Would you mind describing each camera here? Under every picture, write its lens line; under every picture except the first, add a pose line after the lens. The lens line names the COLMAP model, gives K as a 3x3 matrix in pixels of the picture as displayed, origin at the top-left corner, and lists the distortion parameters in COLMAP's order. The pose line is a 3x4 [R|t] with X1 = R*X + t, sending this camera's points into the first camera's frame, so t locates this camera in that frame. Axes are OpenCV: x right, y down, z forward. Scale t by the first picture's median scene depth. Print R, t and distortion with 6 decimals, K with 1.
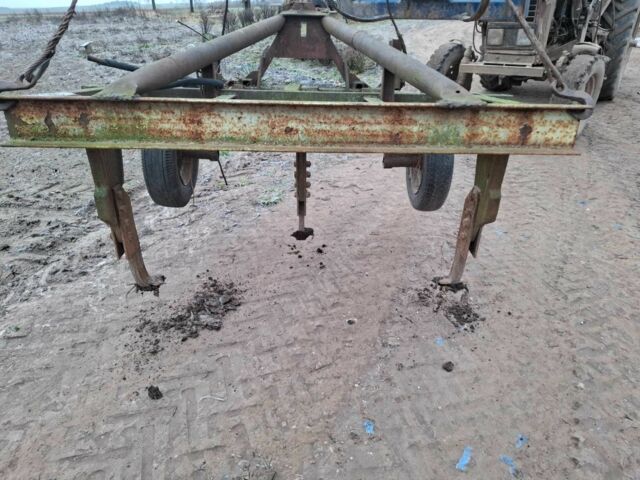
lens RADIAL K [[484.9, 0, 338.1], [0, 484.9, 240.9], [0, 0, 1]] dist [0.004525, 0.003761]
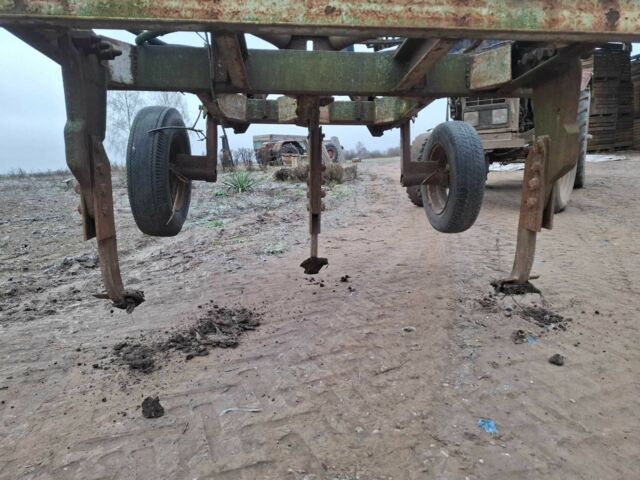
lens RADIAL K [[484.9, 0, 338.1], [0, 484.9, 240.9], [0, 0, 1]] dist [0.004525, 0.003761]
pose [[0.994575, -0.090366, 0.051526, -0.123547], [0.100797, 0.959602, -0.262687, 0.251954], [-0.025707, 0.266456, 0.963504, 0.266278]]
